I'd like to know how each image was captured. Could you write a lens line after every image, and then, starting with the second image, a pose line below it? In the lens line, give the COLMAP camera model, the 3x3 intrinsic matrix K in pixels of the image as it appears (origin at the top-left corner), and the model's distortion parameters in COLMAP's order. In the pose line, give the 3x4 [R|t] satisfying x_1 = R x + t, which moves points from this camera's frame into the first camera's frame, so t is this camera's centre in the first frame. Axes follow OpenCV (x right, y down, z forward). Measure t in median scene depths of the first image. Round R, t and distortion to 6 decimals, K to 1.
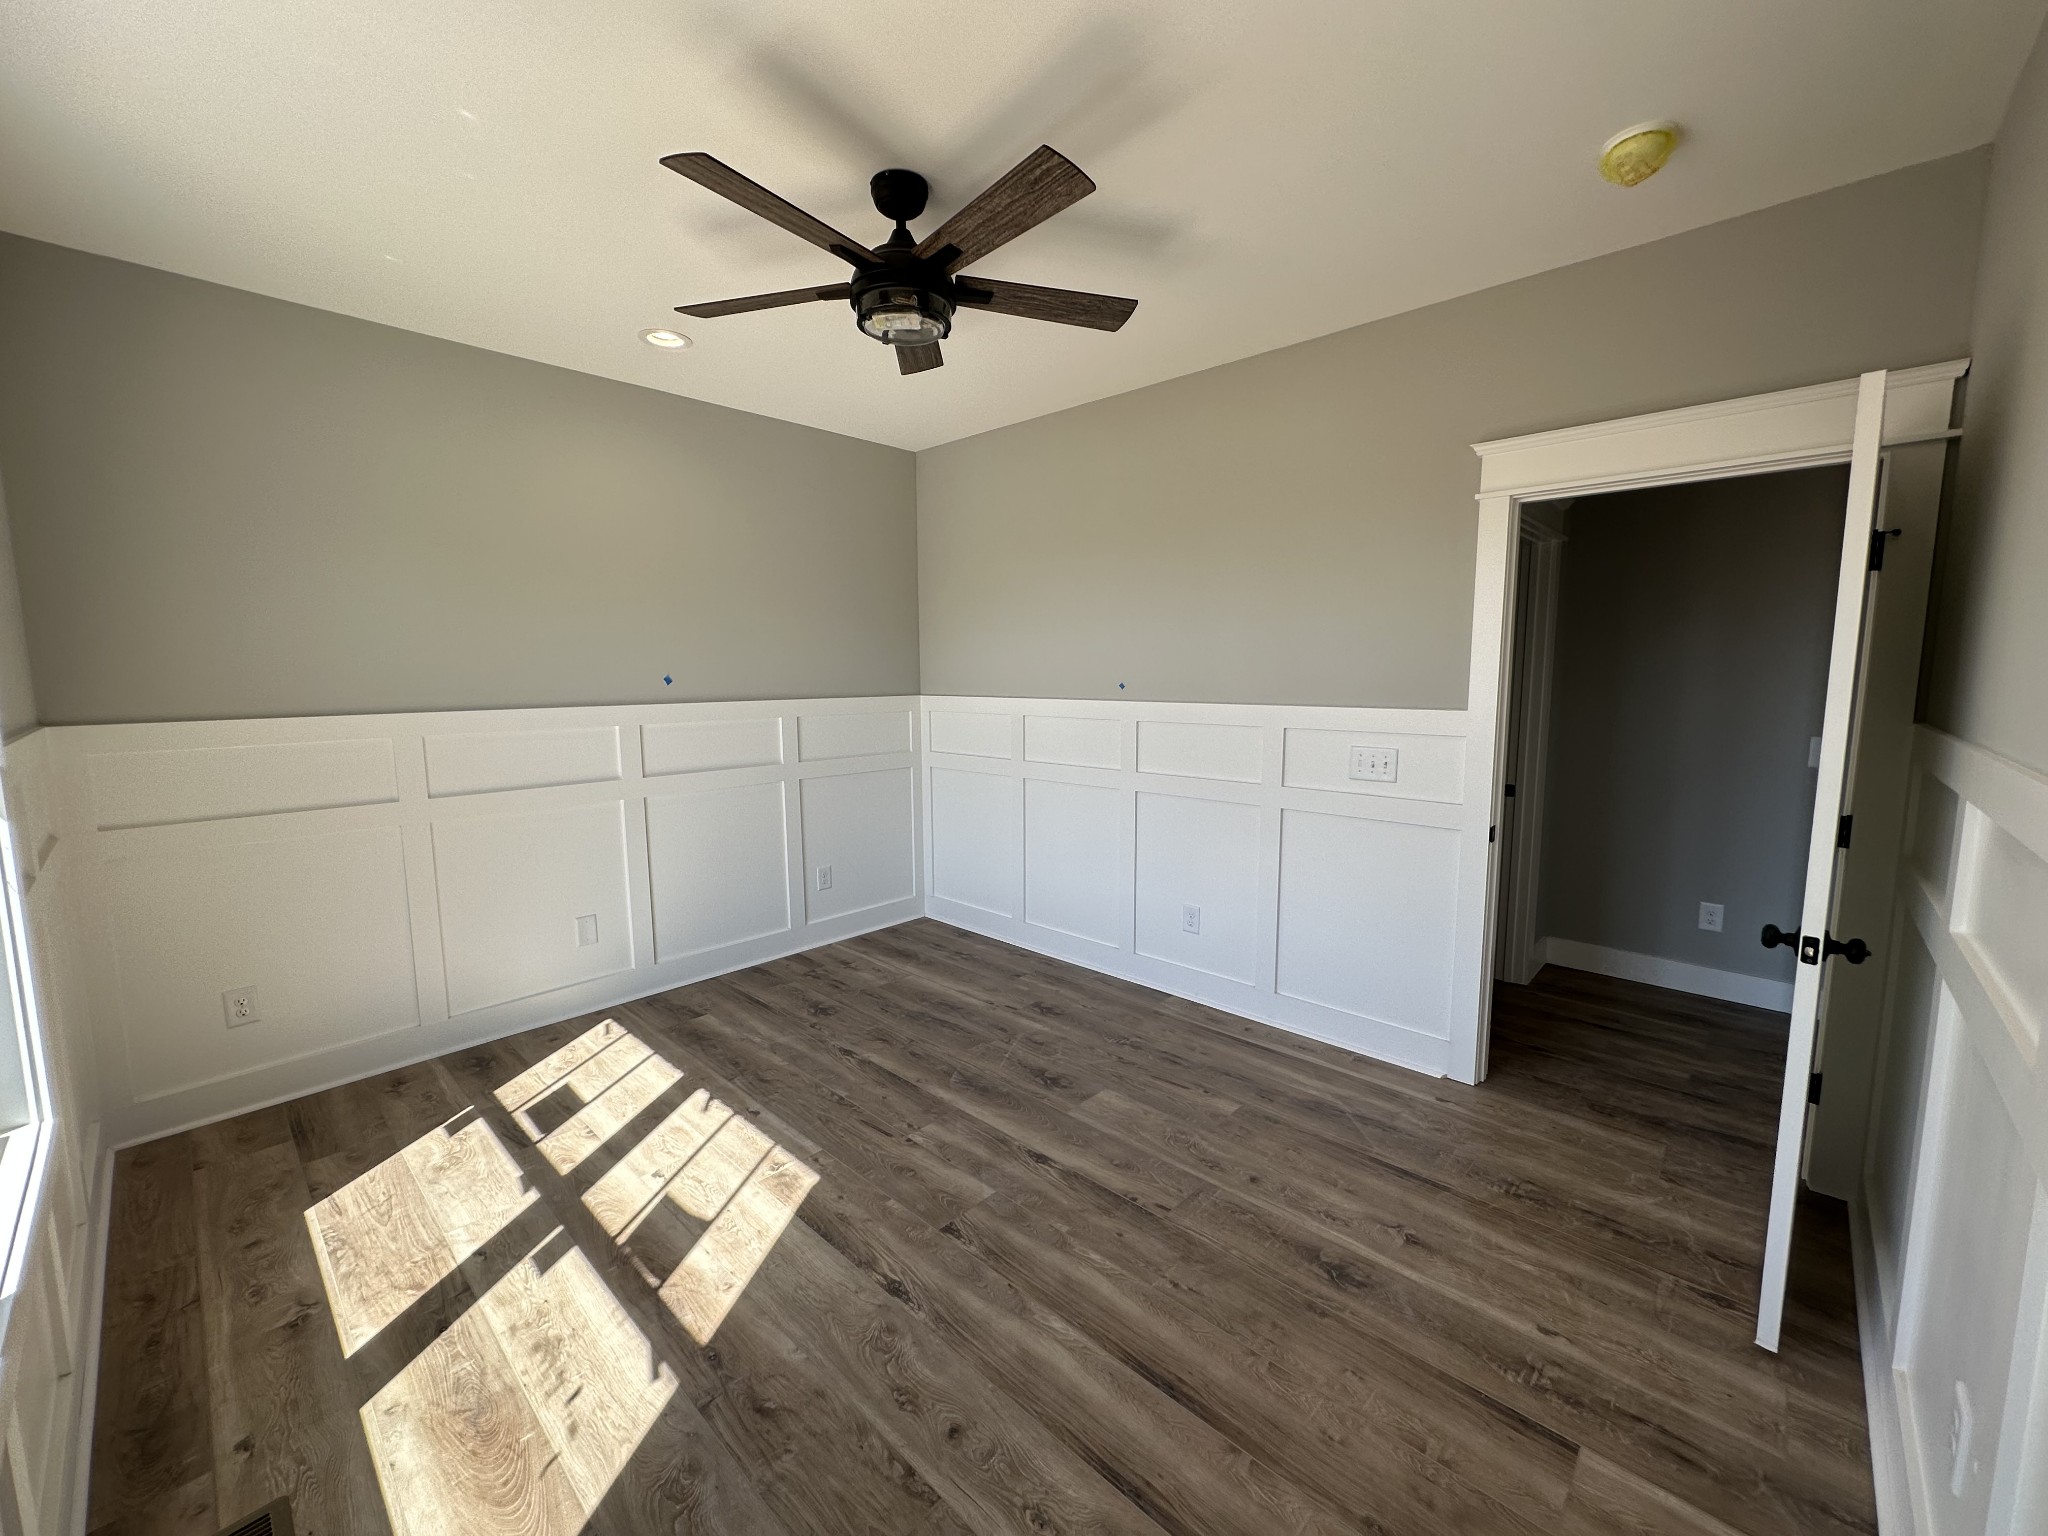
lens RADIAL K [[816.1, 0, 1024.0], [0, 816.1, 768.0], [0, 0, 1]] dist [-0.001281, 0.000432]
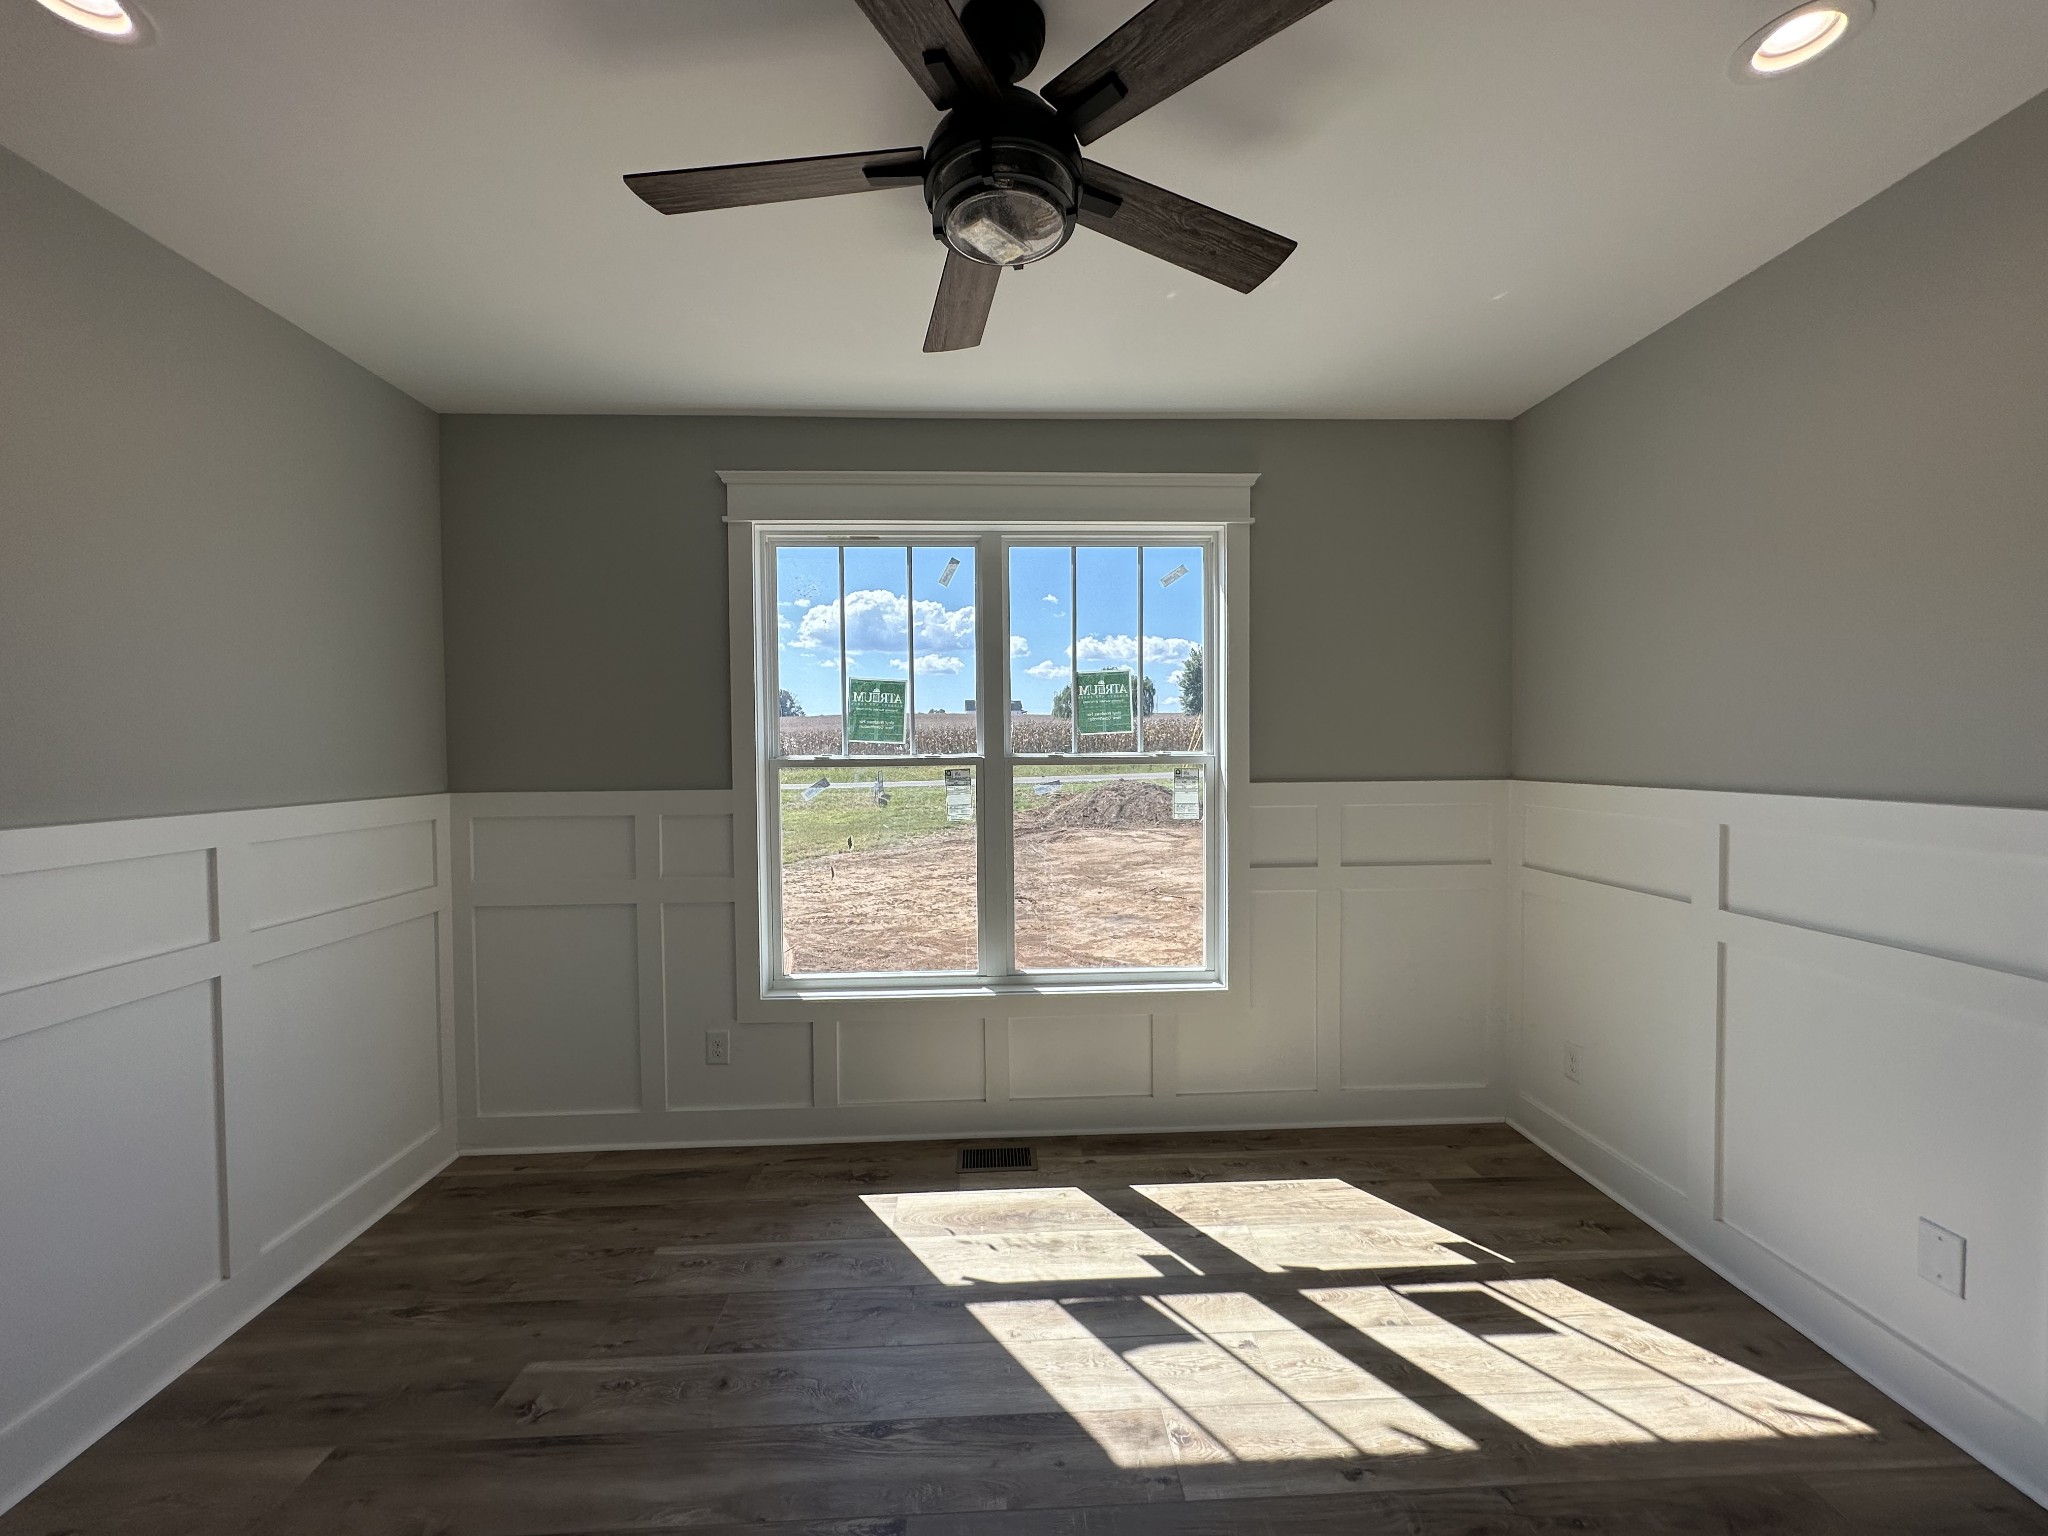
lens RADIAL K [[746.1, 0, 970.4], [0, 746.1, 769.4], [0, 0, 1]] dist [-0.000495, 0.000094]
pose [[-0.702352, 0.034267, -0.711005, 0.274737], [-0.071704, 0.990354, 0.118562, -0.154258], [0.708209, 0.134254, -0.693120, 1.287138]]
